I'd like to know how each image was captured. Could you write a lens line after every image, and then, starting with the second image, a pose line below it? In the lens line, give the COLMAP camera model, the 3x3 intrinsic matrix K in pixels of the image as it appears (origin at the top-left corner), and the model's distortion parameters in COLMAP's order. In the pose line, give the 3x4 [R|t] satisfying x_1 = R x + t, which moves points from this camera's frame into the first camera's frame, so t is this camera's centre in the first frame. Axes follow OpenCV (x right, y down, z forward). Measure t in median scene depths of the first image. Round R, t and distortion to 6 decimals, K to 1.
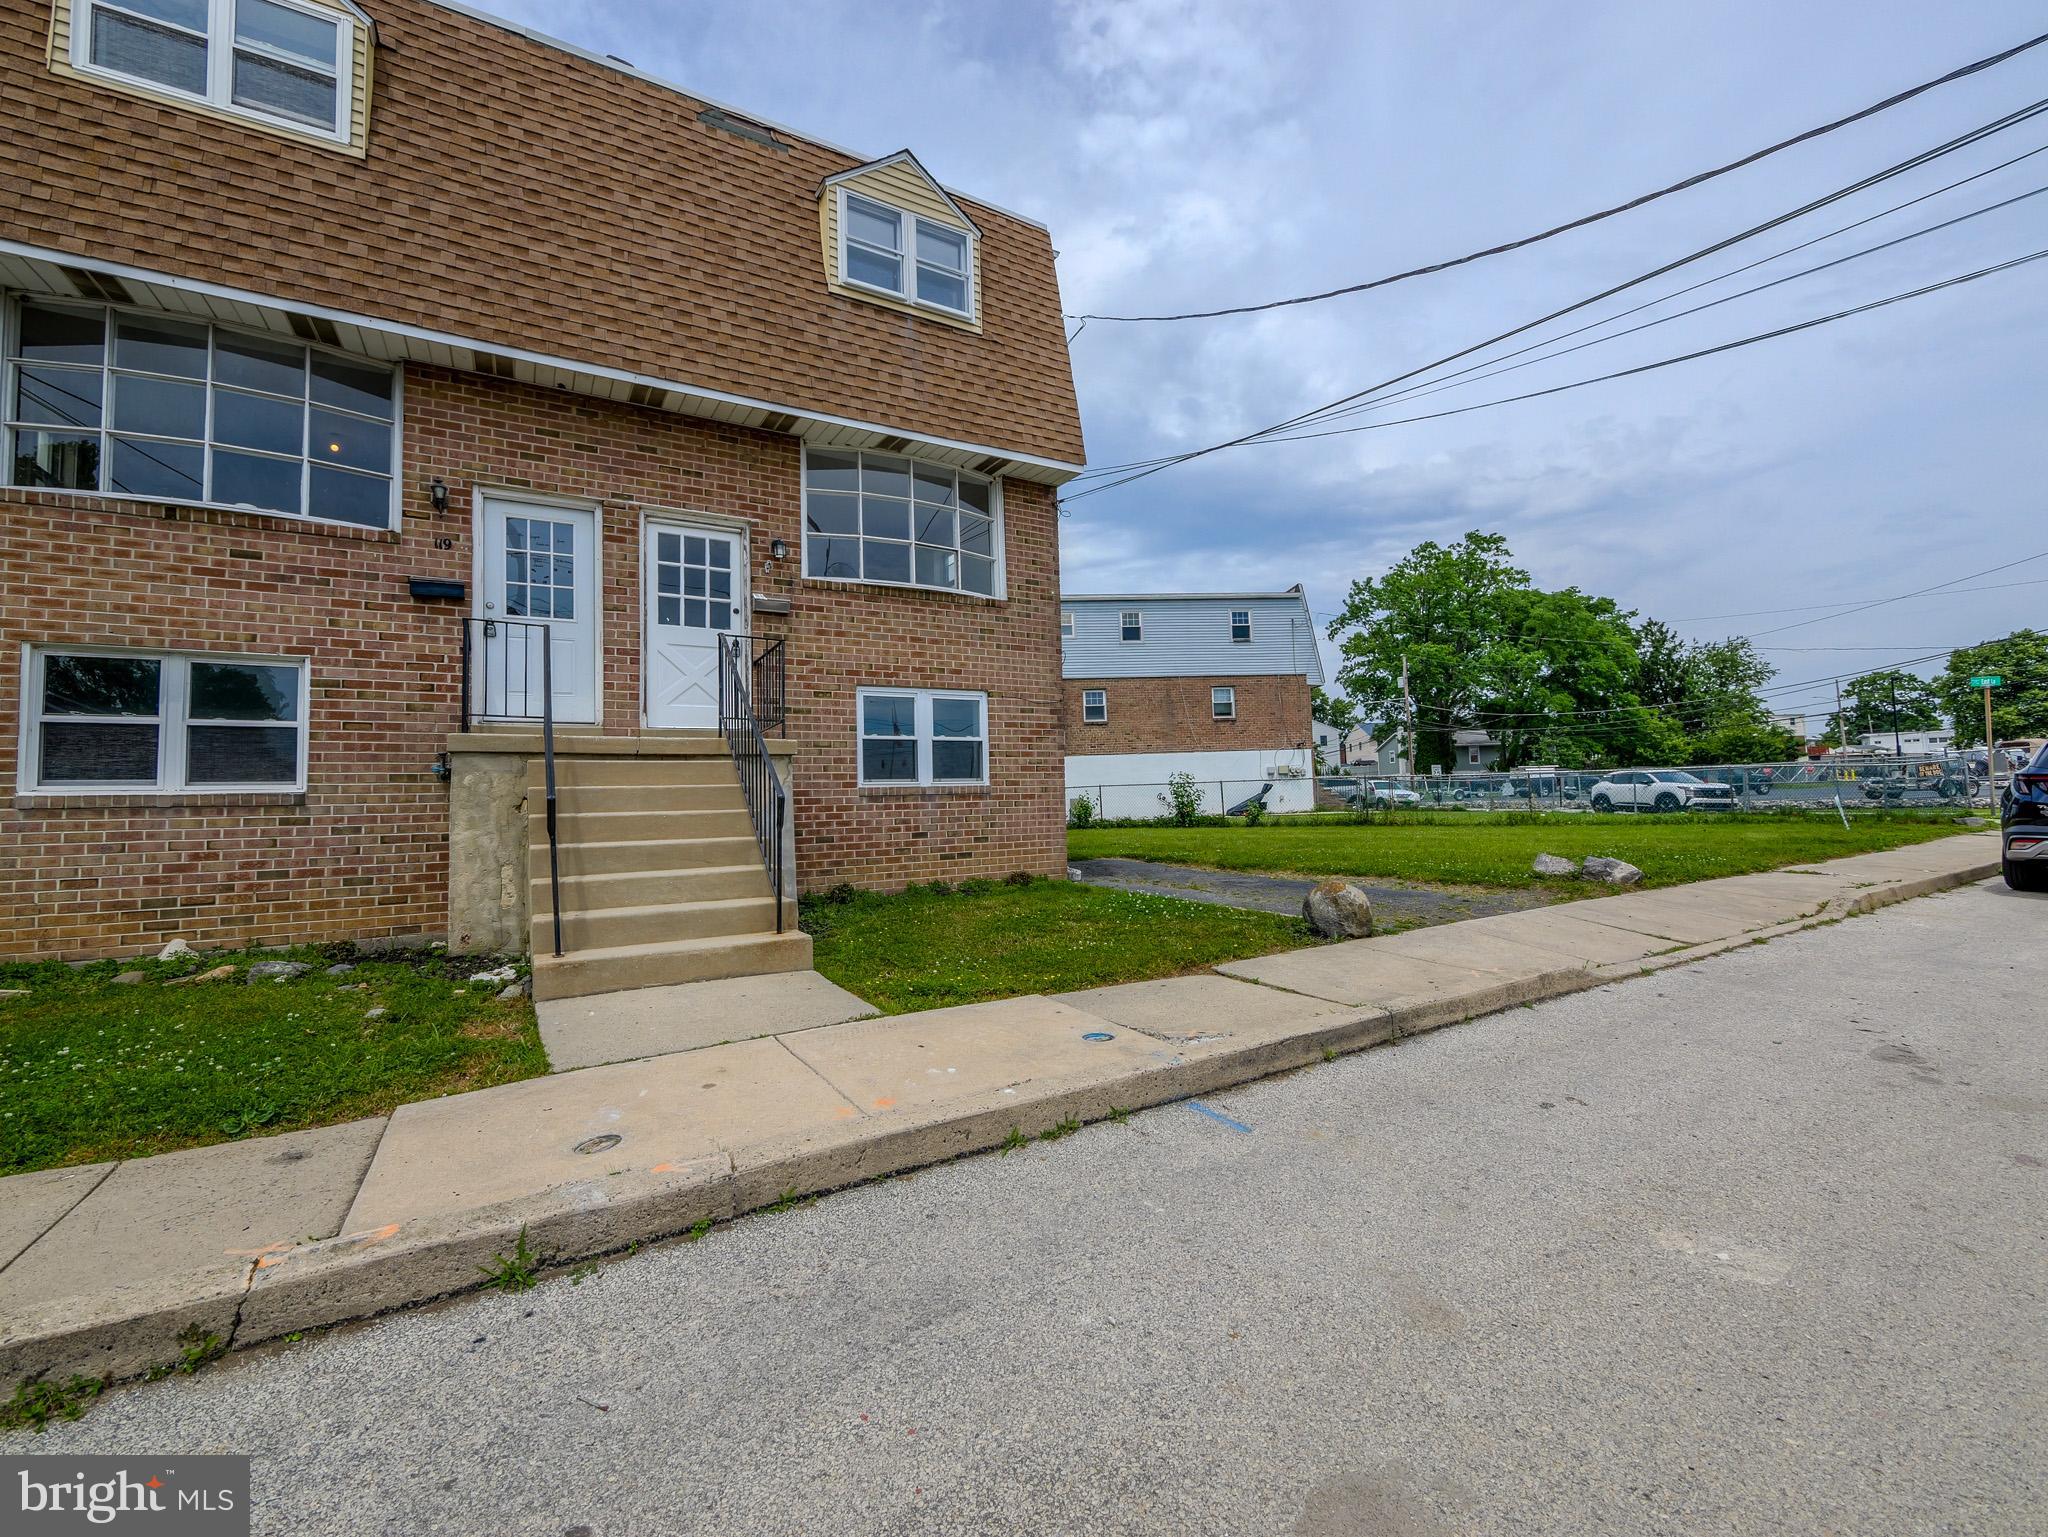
lens RADIAL K [[853.9, 0, 1016.7], [0, 853.9, 758.8], [0, 0, 1]] dist [-0.005362, 0.000121]
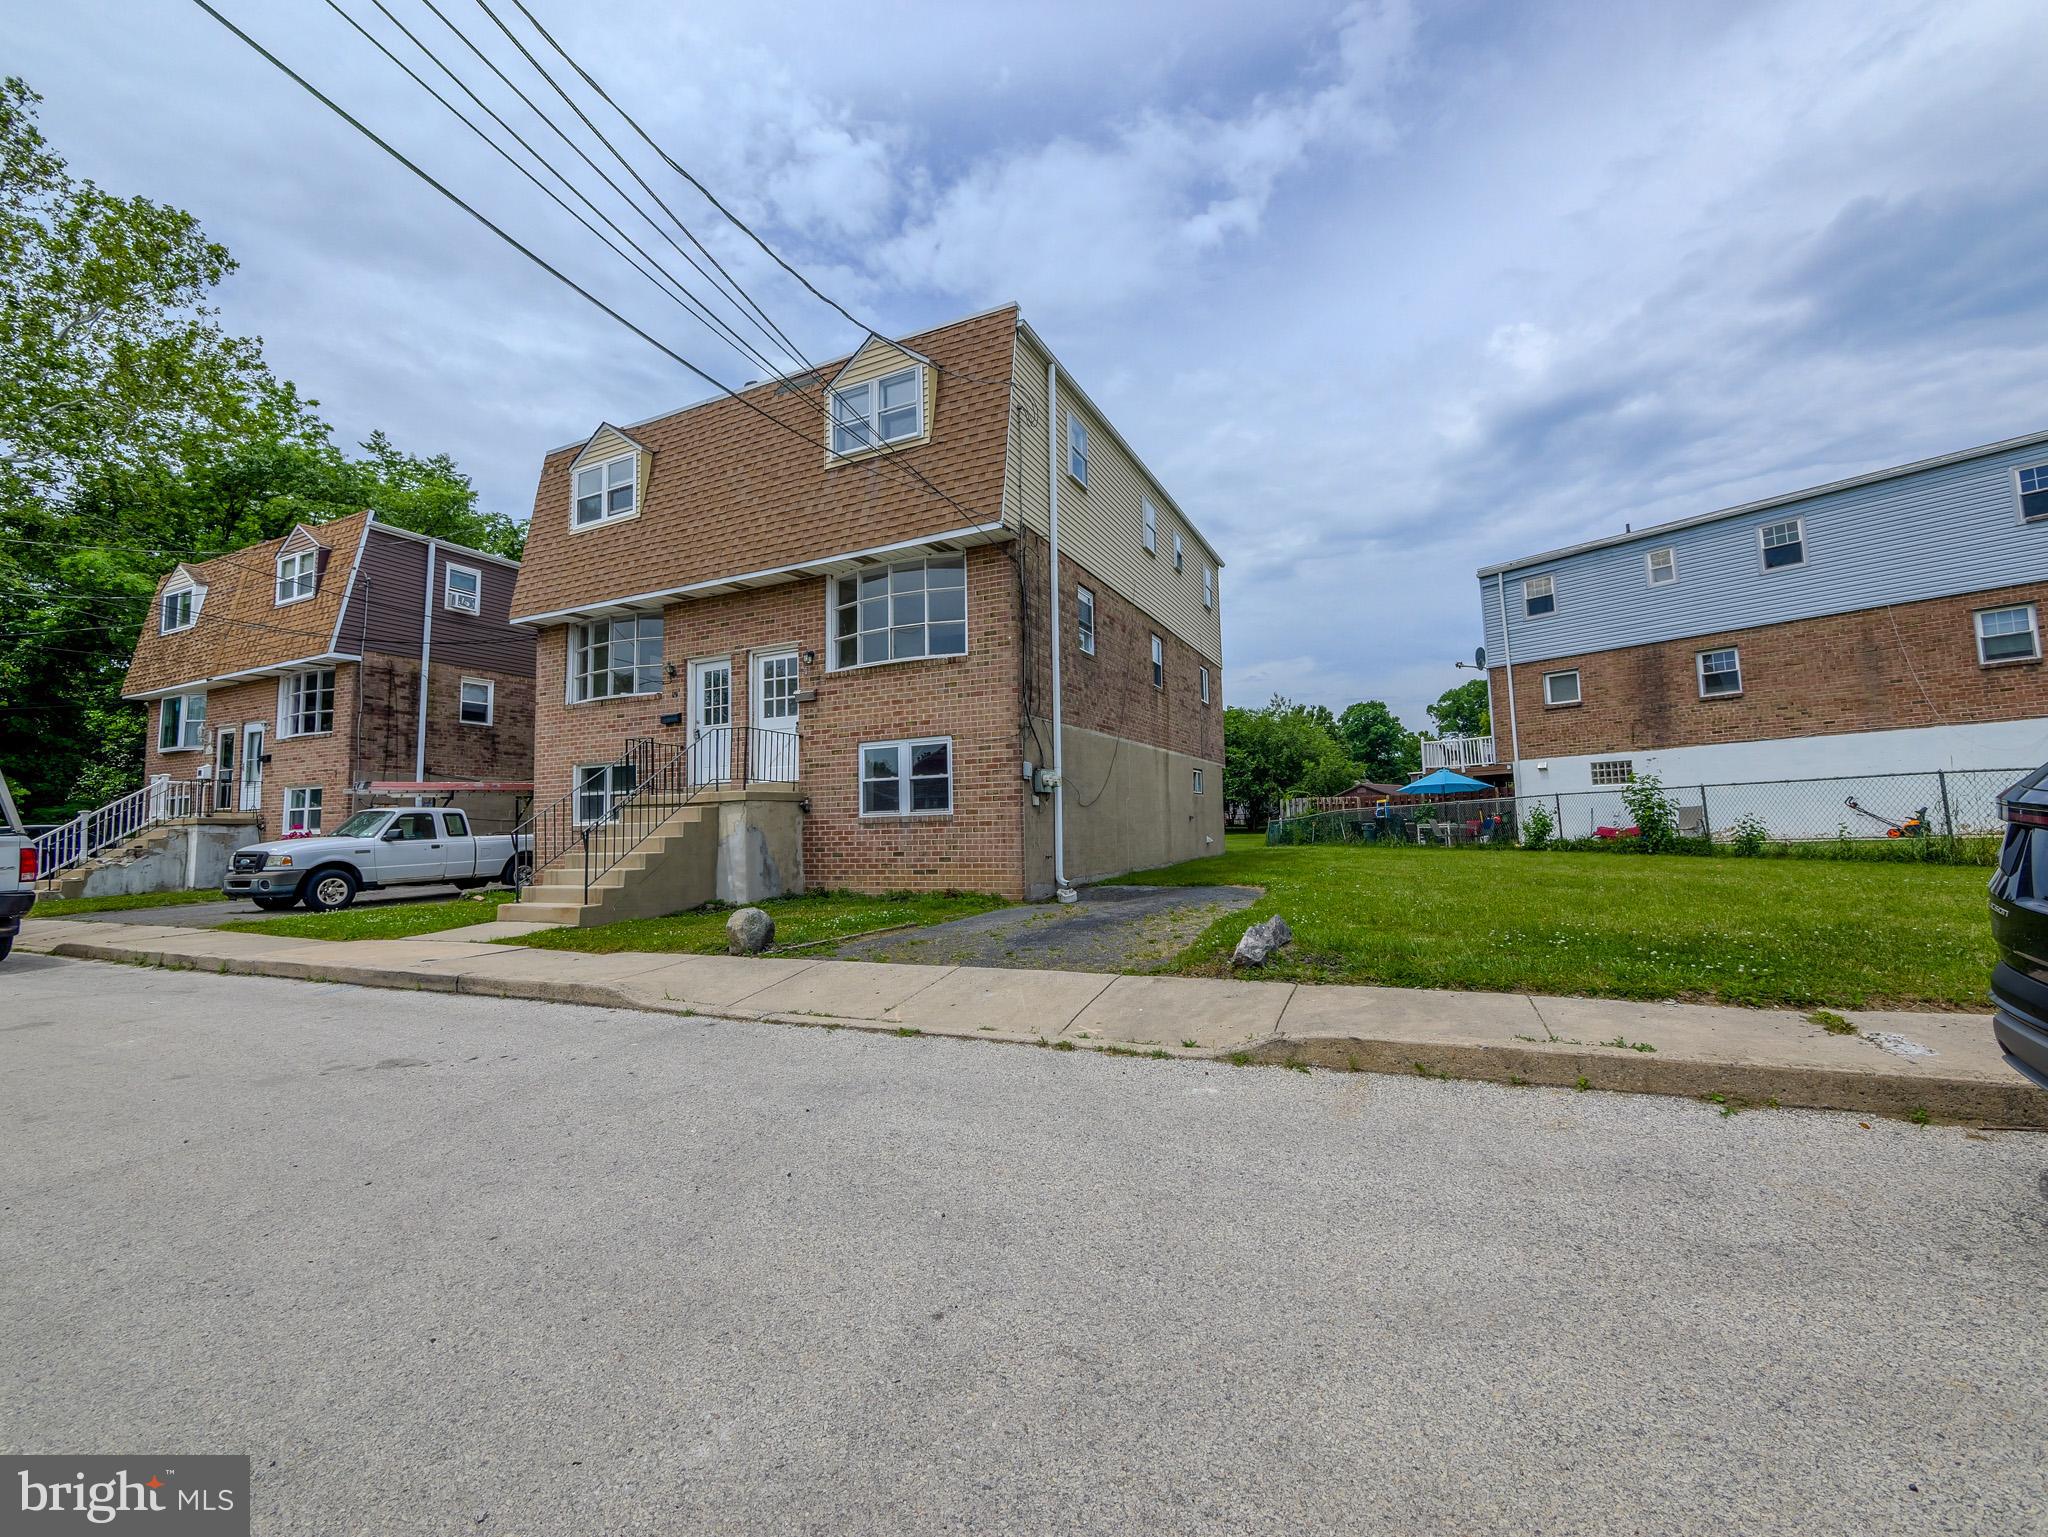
lens RADIAL K [[853.9, 0, 1016.7], [0, 853.9, 758.8], [0, 0, 1]] dist [-0.005362, 0.000121]
pose [[0.557330, -0.054841, -0.828478, 1.093378], [0.053348, 0.998120, -0.030182, -0.005589], [0.828576, -0.027376, 0.559208, 0.445799]]
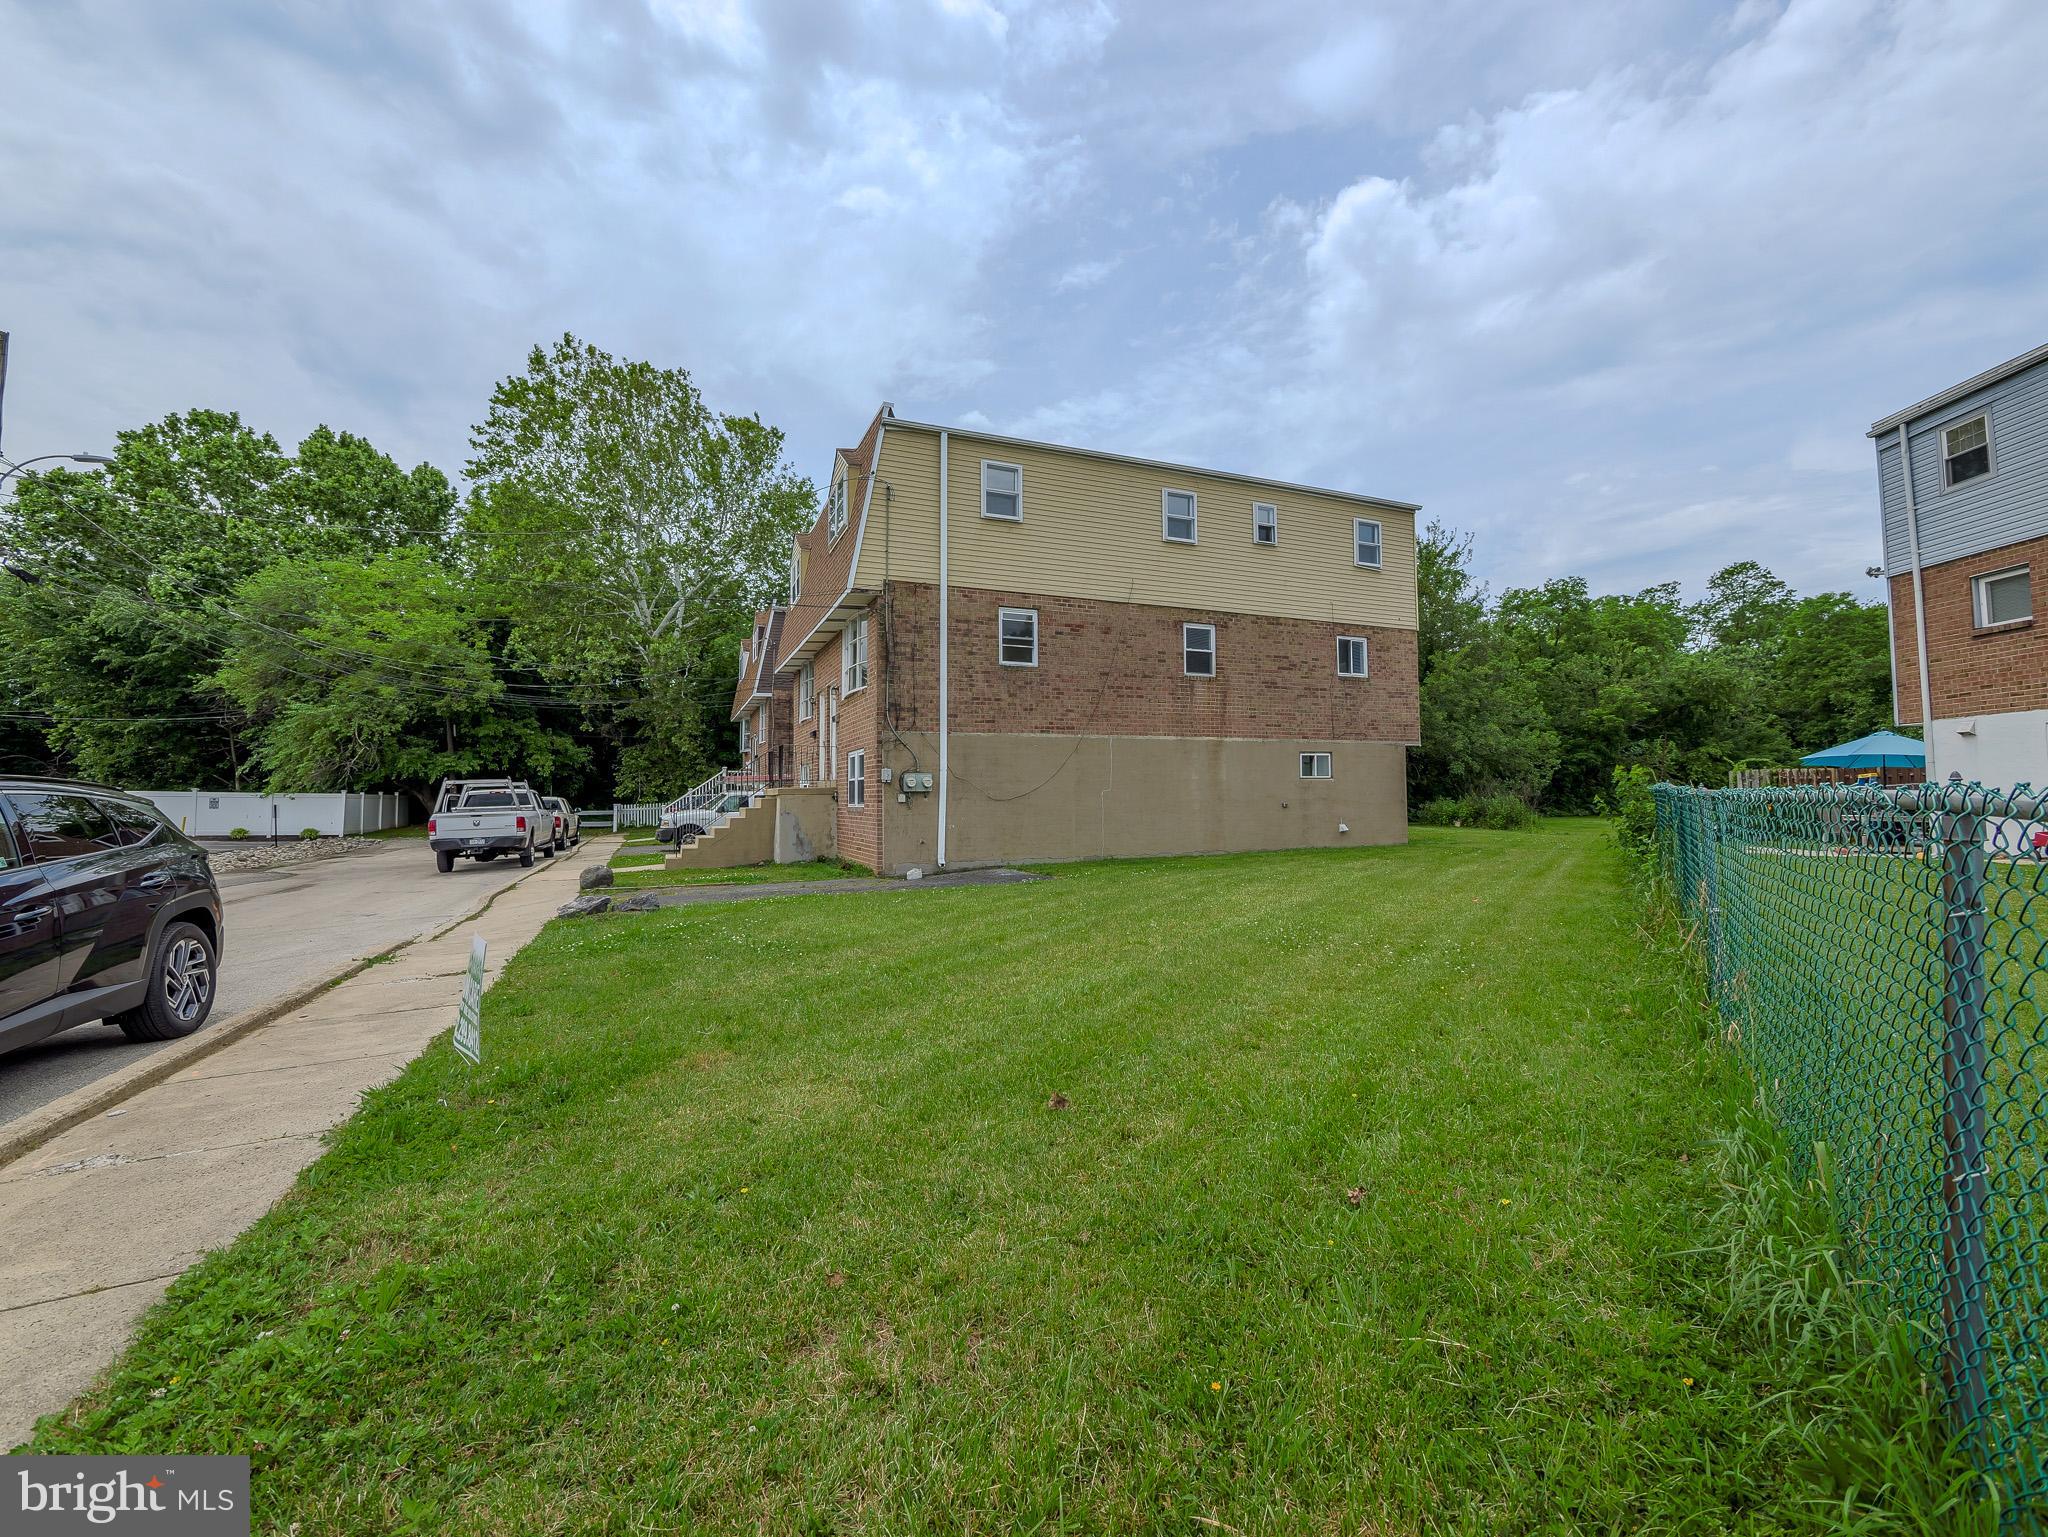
lens RADIAL K [[860.5, 0, 1049.8], [0, 860.5, 752.2], [0, 0, 1]] dist [0.001340, -0.000222]
pose [[-0.123366, -0.022356, -0.992109, 1.640063], [0.067055, 0.997273, -0.030811, 0.001790], [0.990093, -0.070327, -0.121530, 1.658216]]
